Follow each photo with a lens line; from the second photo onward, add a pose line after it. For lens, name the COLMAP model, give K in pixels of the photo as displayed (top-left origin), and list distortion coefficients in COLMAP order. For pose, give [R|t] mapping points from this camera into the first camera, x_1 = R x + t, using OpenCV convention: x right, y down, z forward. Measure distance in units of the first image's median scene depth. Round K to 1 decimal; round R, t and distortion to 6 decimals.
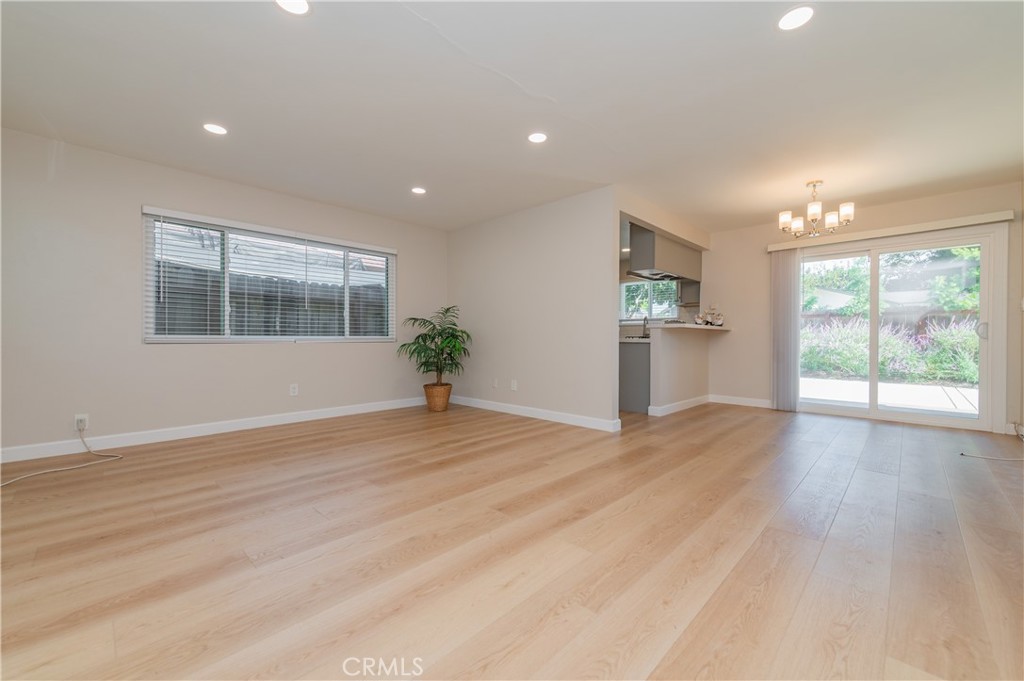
lens RADIAL K [[403.1, 0, 512.8], [0, 403.1, 338.4], [0, 0, 1]] dist [0.021637, -0.007772]
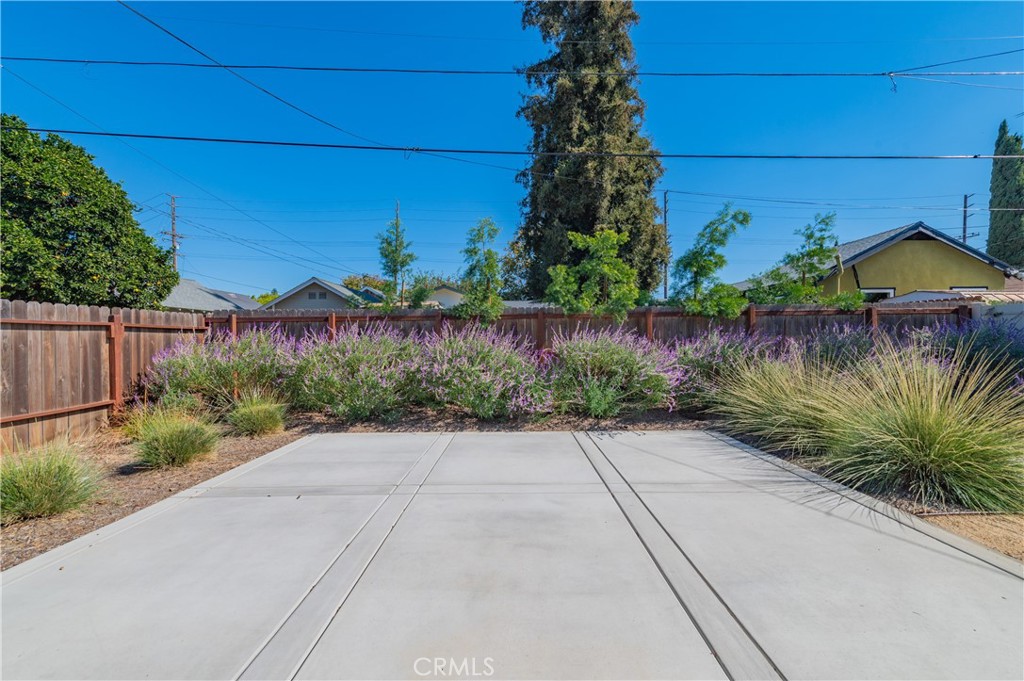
lens RADIAL K [[406.4, 0, 526.3], [0, 406.4, 339.6], [0, 0, 1]] dist [0.018914, -0.008066]
pose [[0.698543, -0.012685, 0.715455, 1.298705], [0.016221, 0.999867, 0.001890, -0.066117], [-0.715384, 0.010285, 0.698656, 1.438480]]
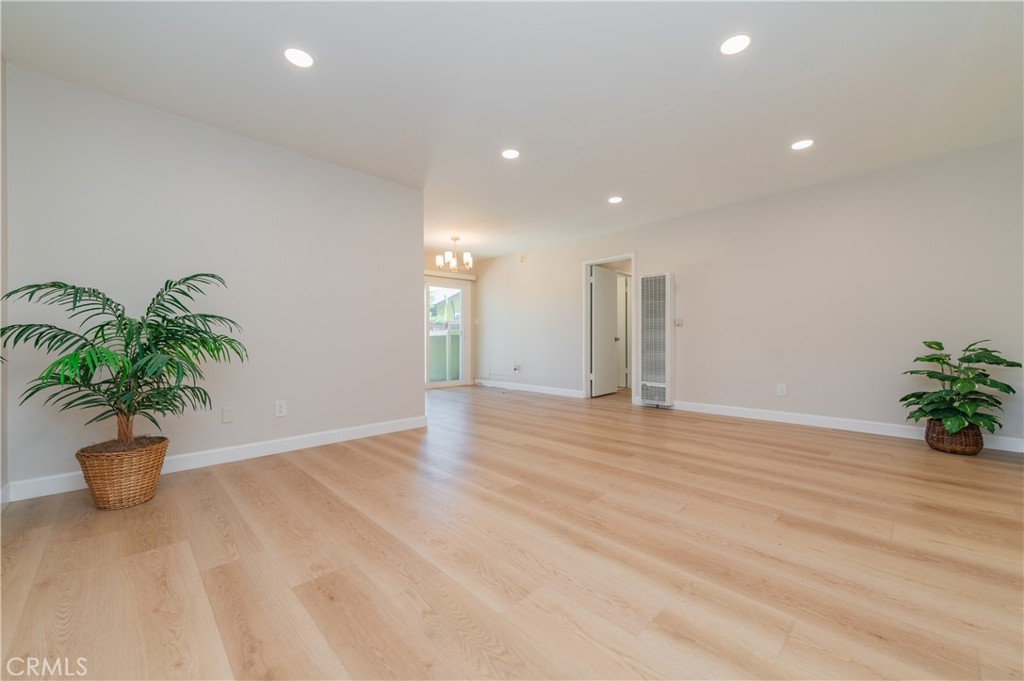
lens RADIAL K [[397.7, 0, 513.2], [0, 397.7, 341.8], [0, 0, 1]] dist [0.019650, -0.006703]
pose [[0.031870, -0.009192, 0.999450, -0.778456], [0.005618, 0.999944, 0.009017, 0.003192], [-0.999476, 0.005327, 0.031920, 0.731800]]
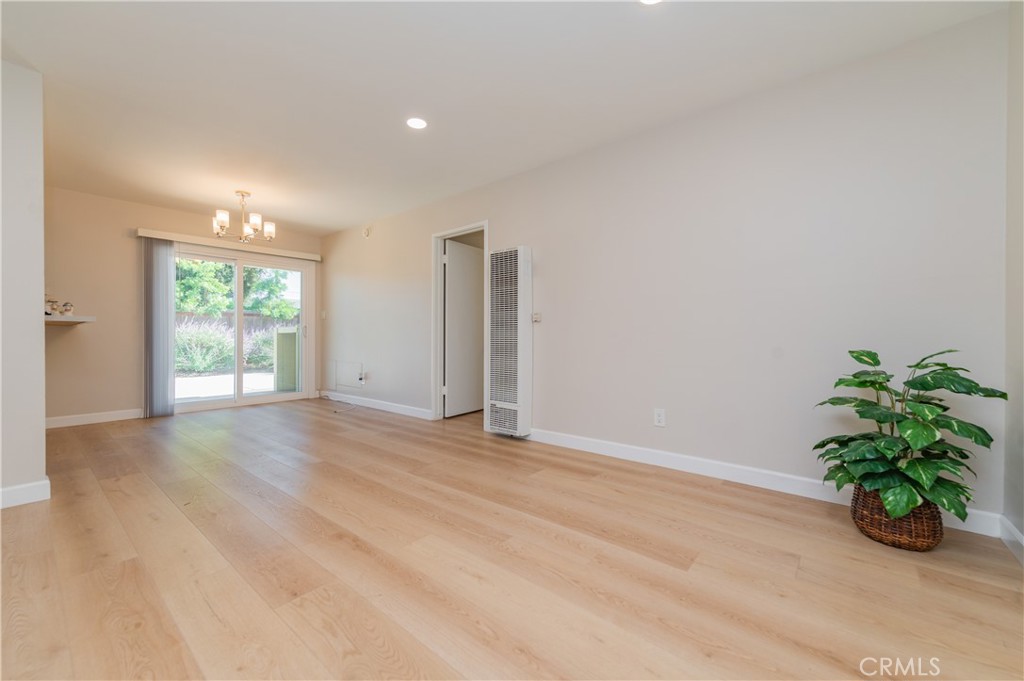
lens RADIAL K [[402.7, 0, 515.7], [0, 402.7, 339.8], [0, 0, 1]] dist [0.005448, -0.000392]
pose [[-0.081841, -0.012468, 0.996567, -0.389074], [0.001108, 0.999920, 0.012600, -0.005059], [-0.996645, 0.002136, -0.081821, 0.368496]]
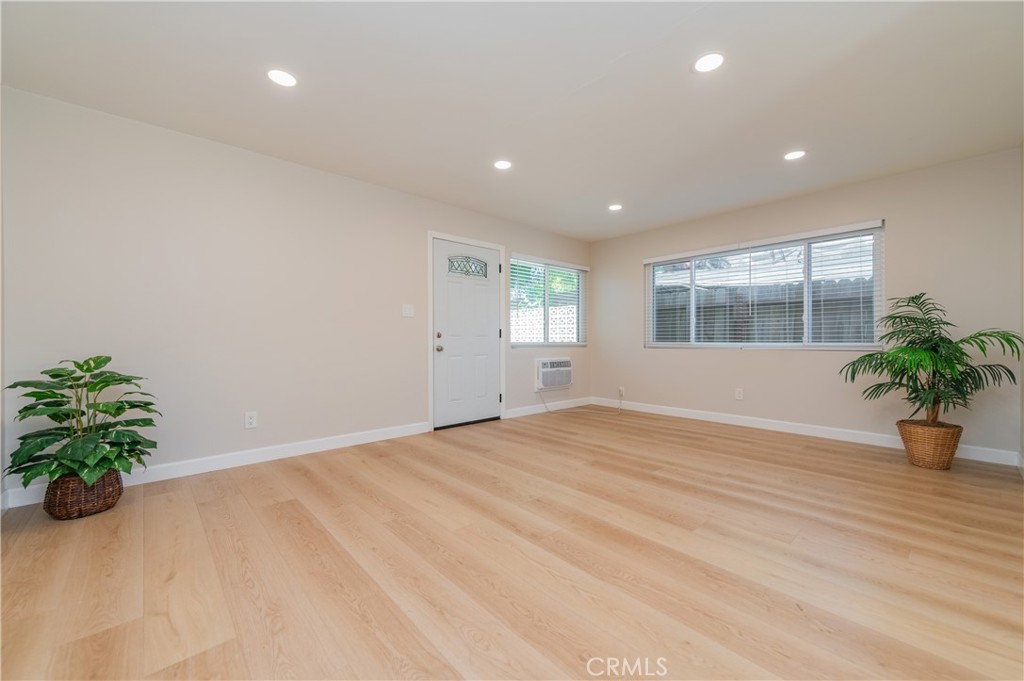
lens RADIAL K [[406.4, 0, 526.3], [0, 406.4, 339.6], [0, 0, 1]] dist [0.018914, -0.008066]
pose [[-0.048829, -0.002615, -0.998804, 0.593514], [-0.000822, 0.999996, -0.002578, -0.012223], [0.998807, 0.000695, -0.048831, 0.548052]]
